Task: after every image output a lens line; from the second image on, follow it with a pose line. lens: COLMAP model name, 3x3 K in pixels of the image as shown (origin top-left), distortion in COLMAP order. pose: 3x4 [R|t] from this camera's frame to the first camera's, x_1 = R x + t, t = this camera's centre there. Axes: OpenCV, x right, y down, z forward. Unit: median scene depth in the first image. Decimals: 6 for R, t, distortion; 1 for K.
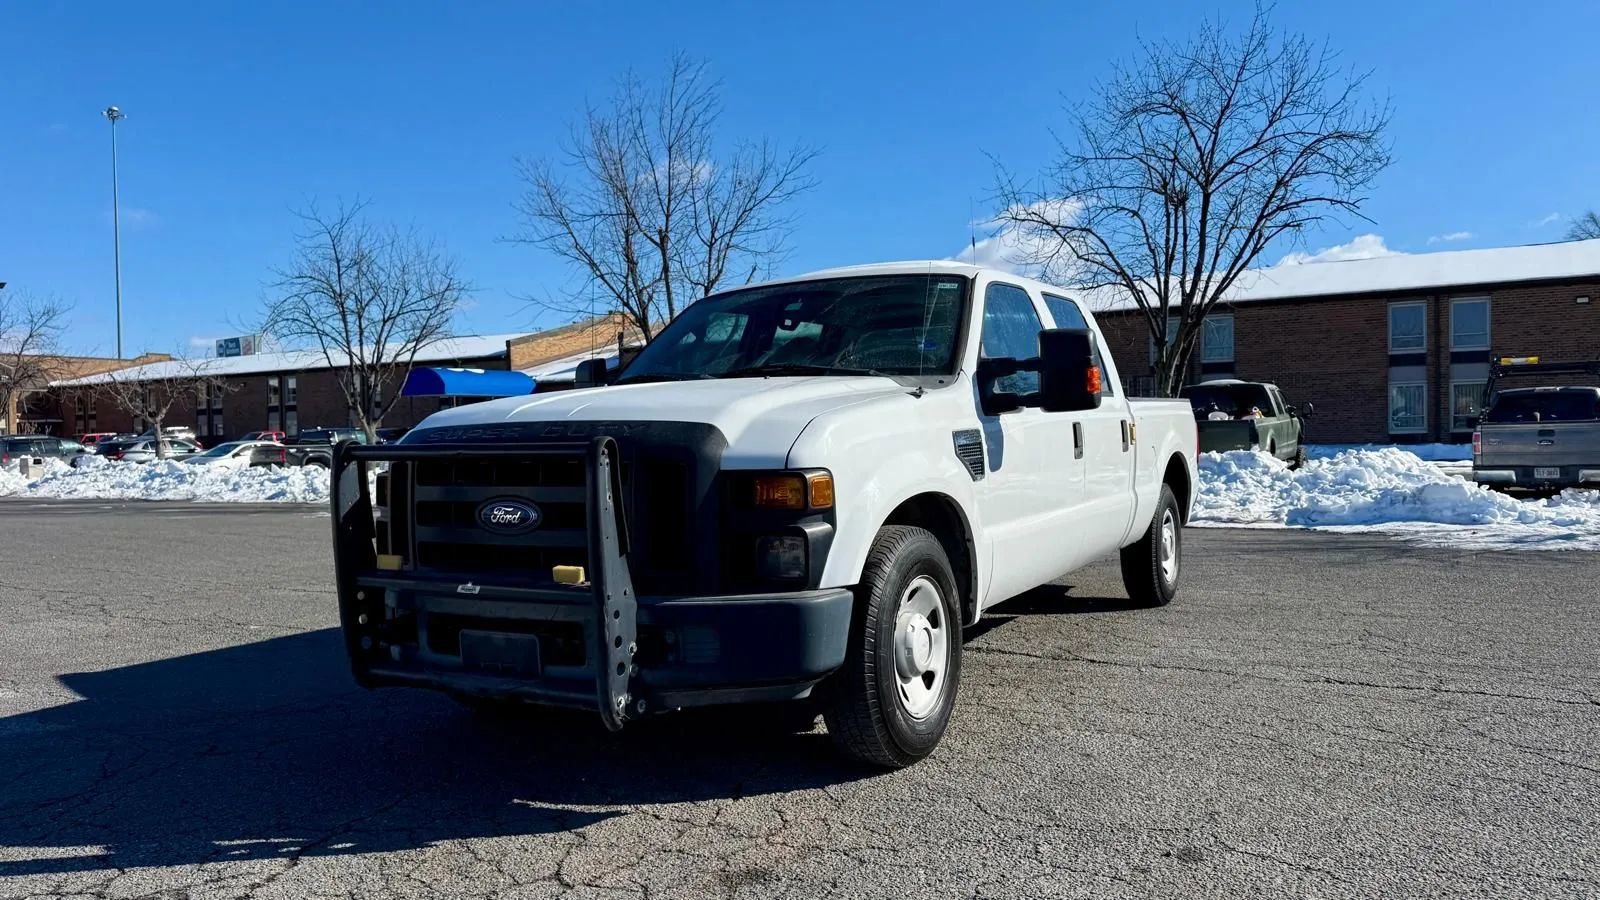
lens RADIAL K [[1141.5, 0, 795.9], [0, 1141.5, 378.0], [0, 0, 1]] dist [-0.003267, -0.022896]
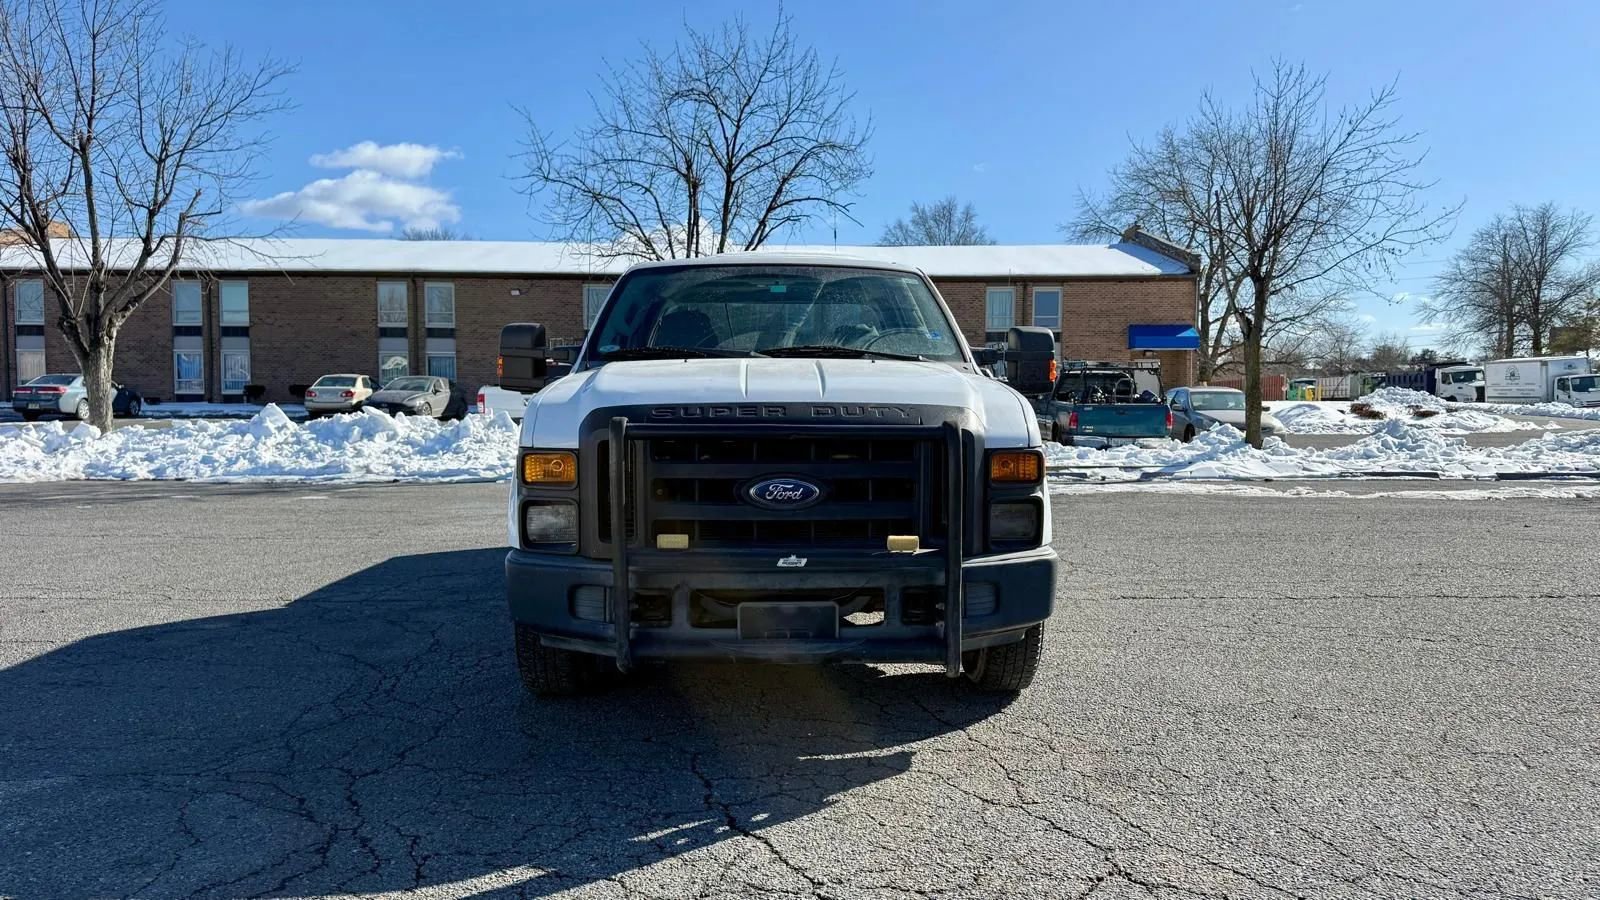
lens RADIAL K [[1141.5, 0, 802.6], [0, 1141.5, 440.0], [0, 0, 1]] dist [-0.003267, -0.022896]
pose [[0.835578, 0.009221, 0.549295, -0.844318], [-0.059422, 0.995510, 0.073681, -0.001797], [-0.546149, -0.094206, 0.832374, 0.146666]]
